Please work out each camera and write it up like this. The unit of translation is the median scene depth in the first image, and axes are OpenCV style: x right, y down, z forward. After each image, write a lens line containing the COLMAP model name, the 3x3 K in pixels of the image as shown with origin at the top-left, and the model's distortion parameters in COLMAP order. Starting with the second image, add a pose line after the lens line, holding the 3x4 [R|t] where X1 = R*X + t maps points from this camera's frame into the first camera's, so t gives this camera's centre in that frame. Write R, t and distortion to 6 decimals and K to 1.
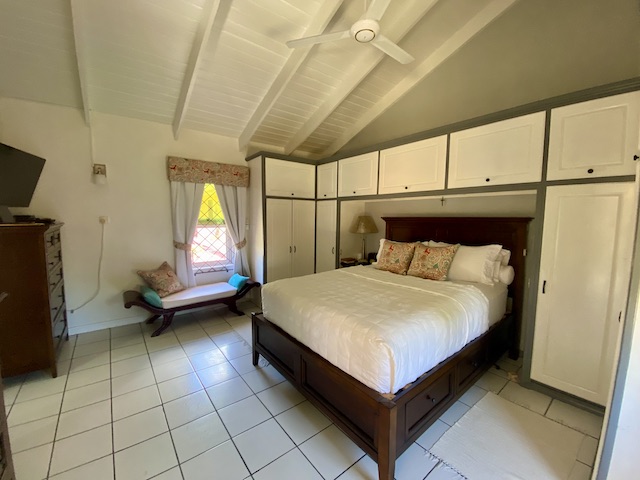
lens RADIAL K [[260.9, 0, 317.7], [0, 260.9, 242.6], [0, 0, 1]] dist [-0.002686, -0.008180]
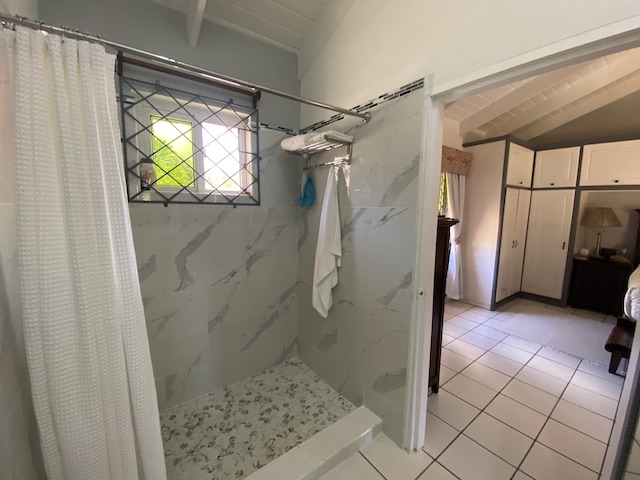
lens RADIAL K [[260.9, 0, 322.9], [0, 260.9, 239.5], [0, 0, 1]] dist [-0.002686, -0.008180]
pose [[0.999735, -0.004587, -0.022580, -0.865340], [0.005318, 0.999461, 0.032408, -0.022663], [0.022419, -0.032519, 0.999220, 0.074584]]
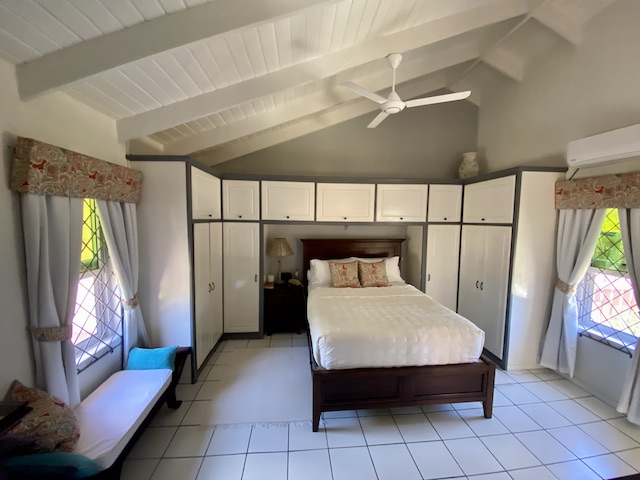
lens RADIAL K [[260.9, 0, 321.1], [0, 260.9, 238.9], [0, 0, 1]] dist [-0.002686, -0.008180]
pose [[0.541836, -0.072246, 0.837373, -0.637696], [0.074054, 0.996528, 0.038059, -0.136395], [-0.837215, 0.041389, 0.545305, 0.345131]]
